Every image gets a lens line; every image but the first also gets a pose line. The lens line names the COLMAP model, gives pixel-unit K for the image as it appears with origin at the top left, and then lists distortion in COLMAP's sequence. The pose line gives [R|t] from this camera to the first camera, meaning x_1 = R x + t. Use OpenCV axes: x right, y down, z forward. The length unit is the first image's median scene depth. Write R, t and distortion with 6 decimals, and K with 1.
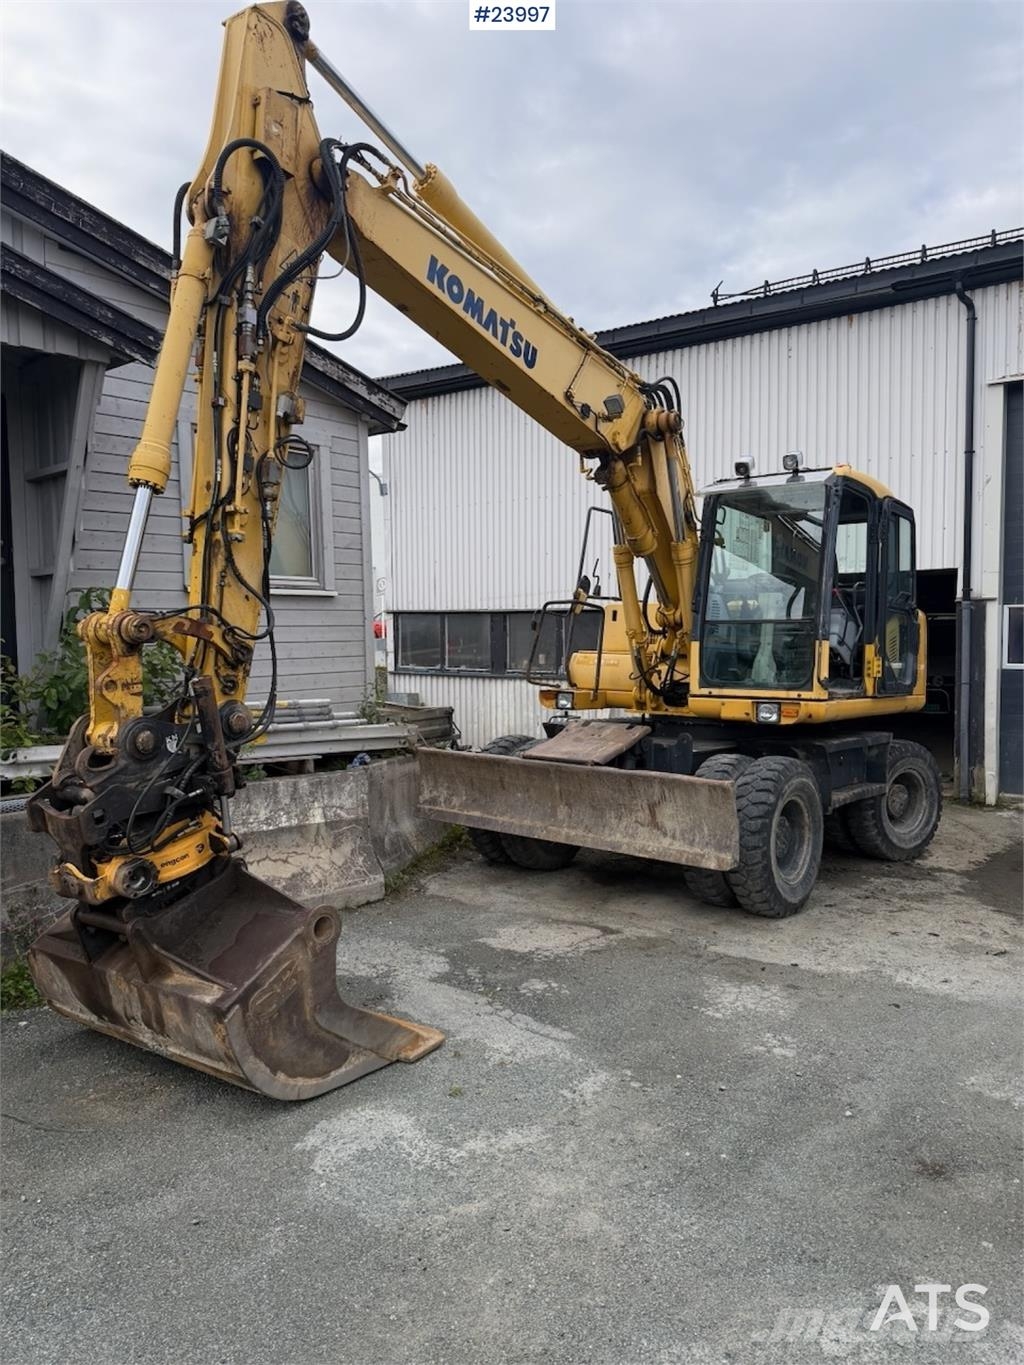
lens RADIAL K [[958.8, 0, 513.8], [0, 958.8, 686.6], [0, 0, 1]] dist [0.079176, -0.112986]
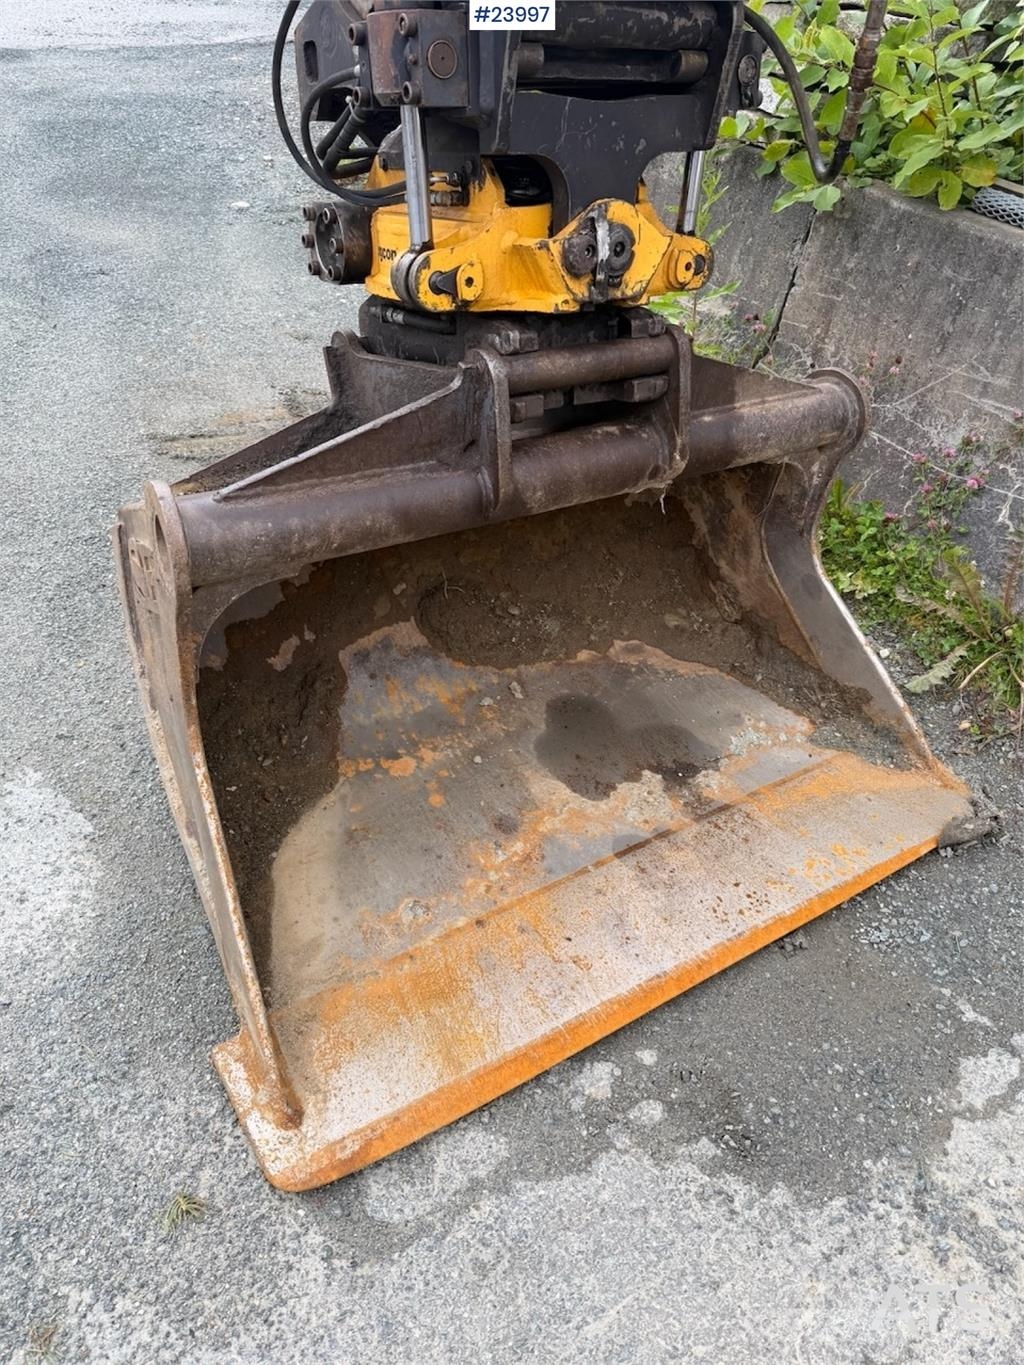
lens RADIAL K [[958.8, 0, 513.6], [0, 958.8, 676.6], [0, 0, 1]] dist [0.079176, -0.112986]
pose [[-0.382821, 0.544258, -0.746479, 0.025333], [-0.156936, 0.757975, 0.633123, 0.025068], [0.910395, 0.359522, -0.204756, 0.683994]]
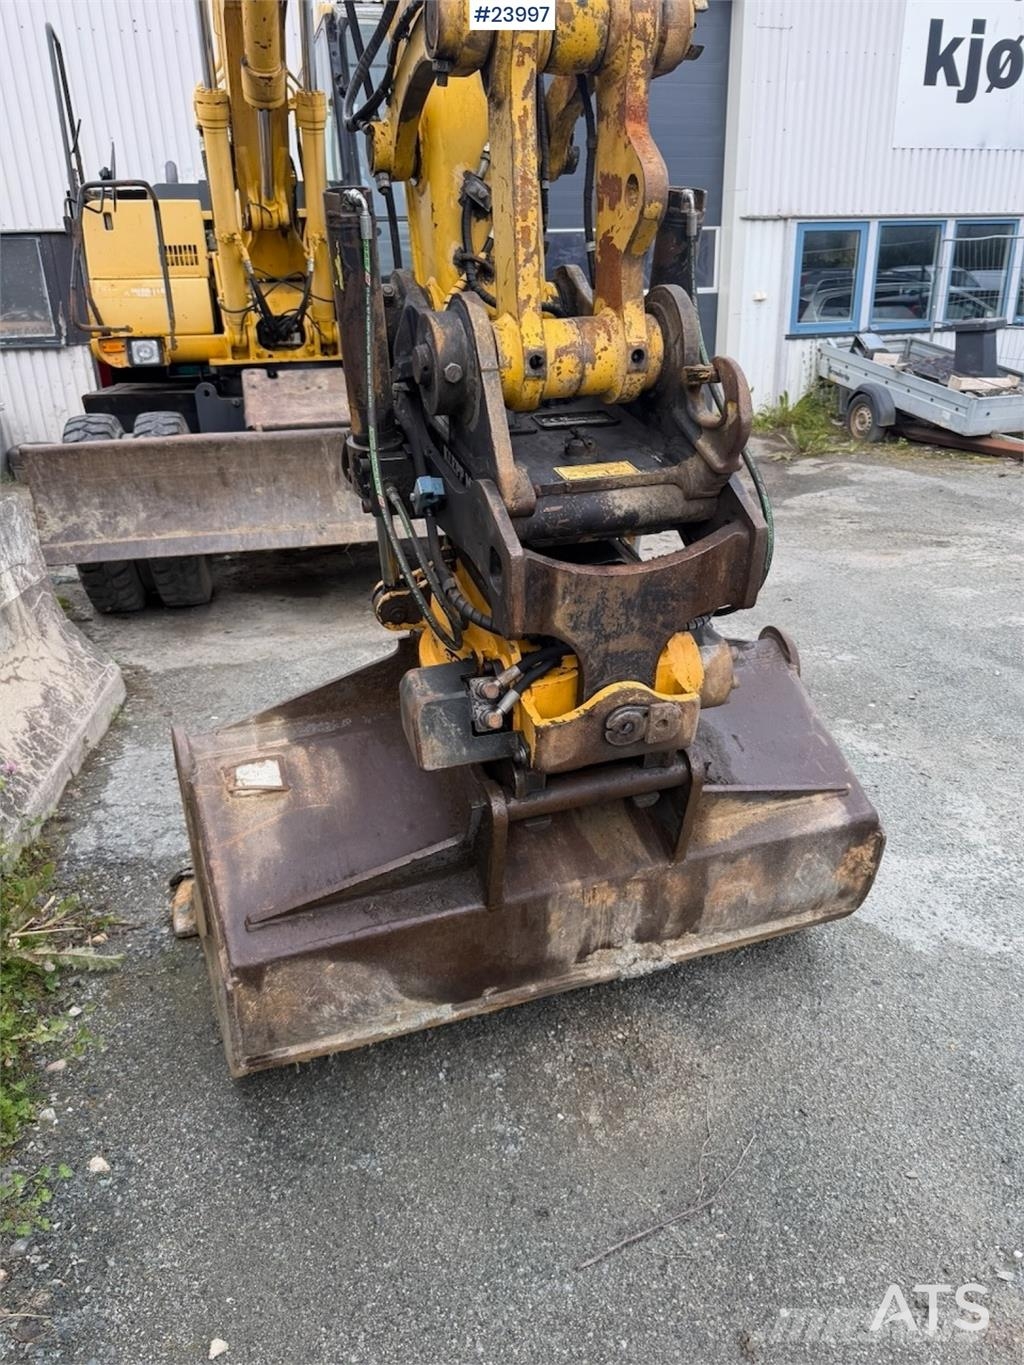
lens RADIAL K [[958.8, 0, 522.4], [0, 958.8, 688.0], [0, 0, 1]] dist [0.079176, -0.112986]
pose [[0.591275, -0.319921, 0.740300, -0.426788], [0.074978, 0.935782, 0.344514, 0.024254], [-0.802977, -0.148196, 0.577292, 0.440541]]
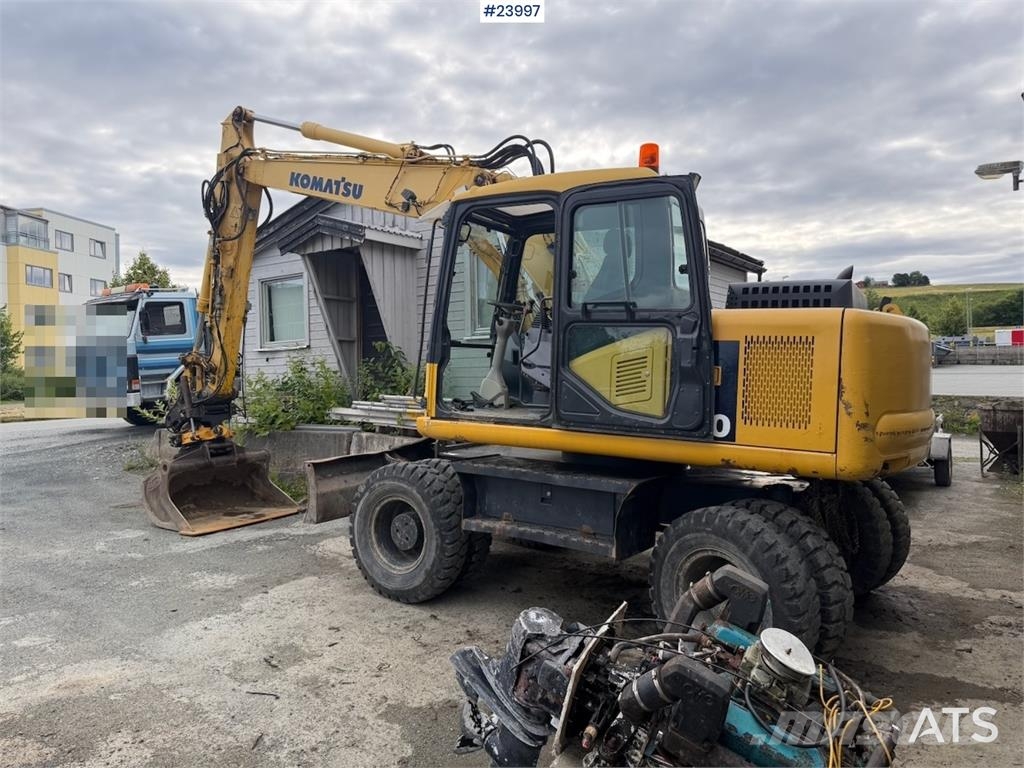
lens RADIAL K [[719.2, 0, 510.7], [0, 719.2, 382.8], [0, 0, 1]] dist [0.079176, -0.112986]
pose [[0.101030, 0.019644, -0.994689, 1.108267], [-0.049702, 0.998656, 0.014675, -0.040896], [0.993641, 0.047955, 0.101870, 0.994888]]
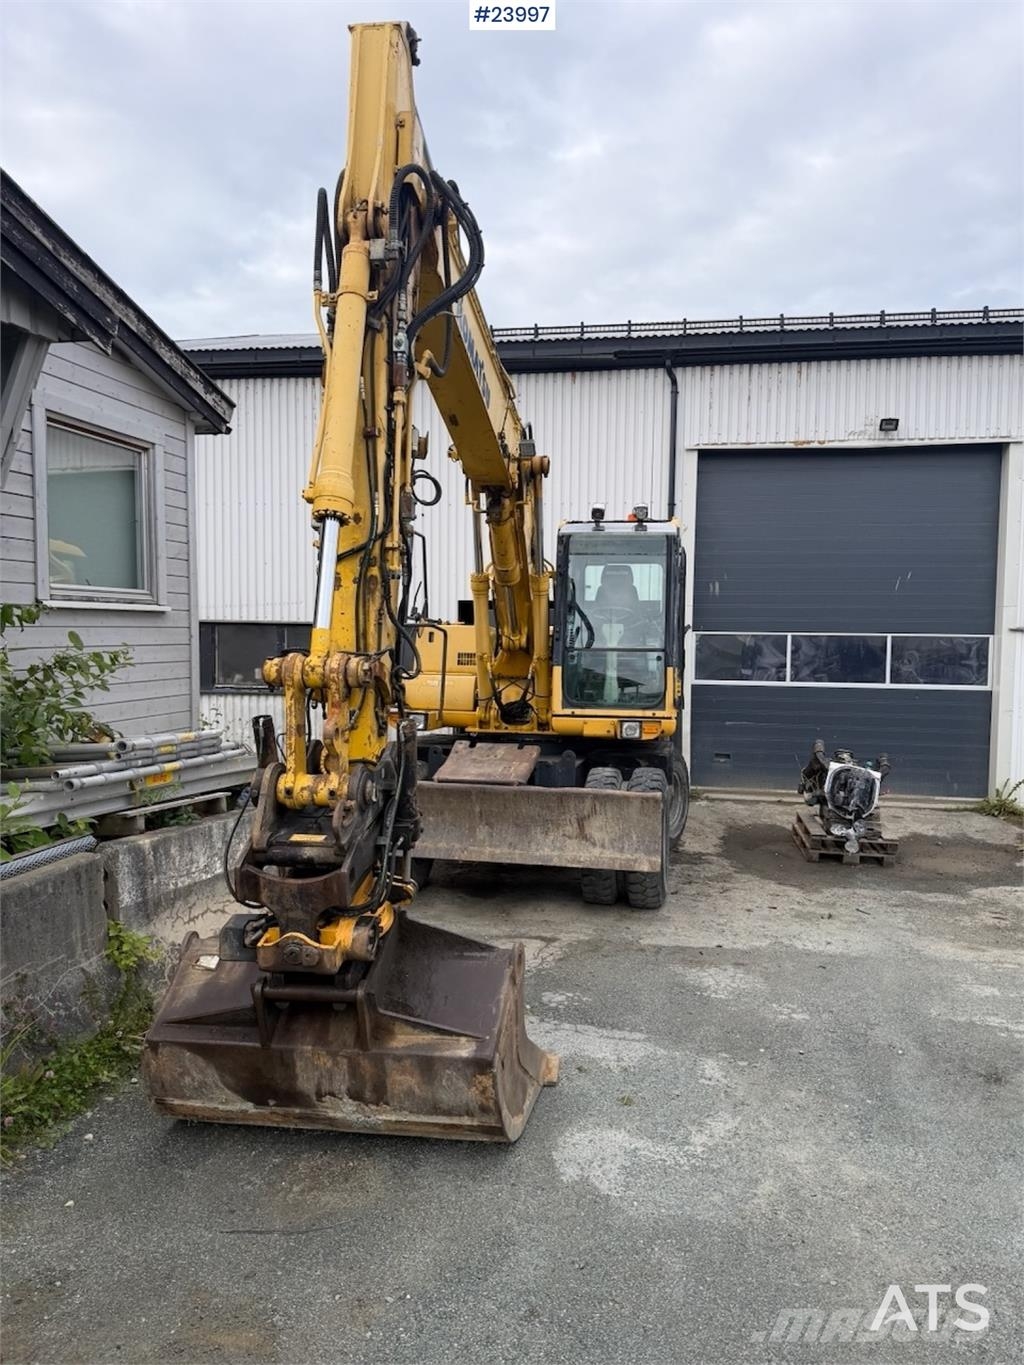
lens RADIAL K [[958.8, 0, 528.9], [0, 958.8, 685.1], [0, 0, 1]] dist [0.079176, -0.112986]
pose [[0.883018, -0.007269, 0.469284, -0.375770], [0.009814, 0.999947, -0.002977, -0.023770], [-0.469237, 0.007234, 0.883042, 0.054713]]
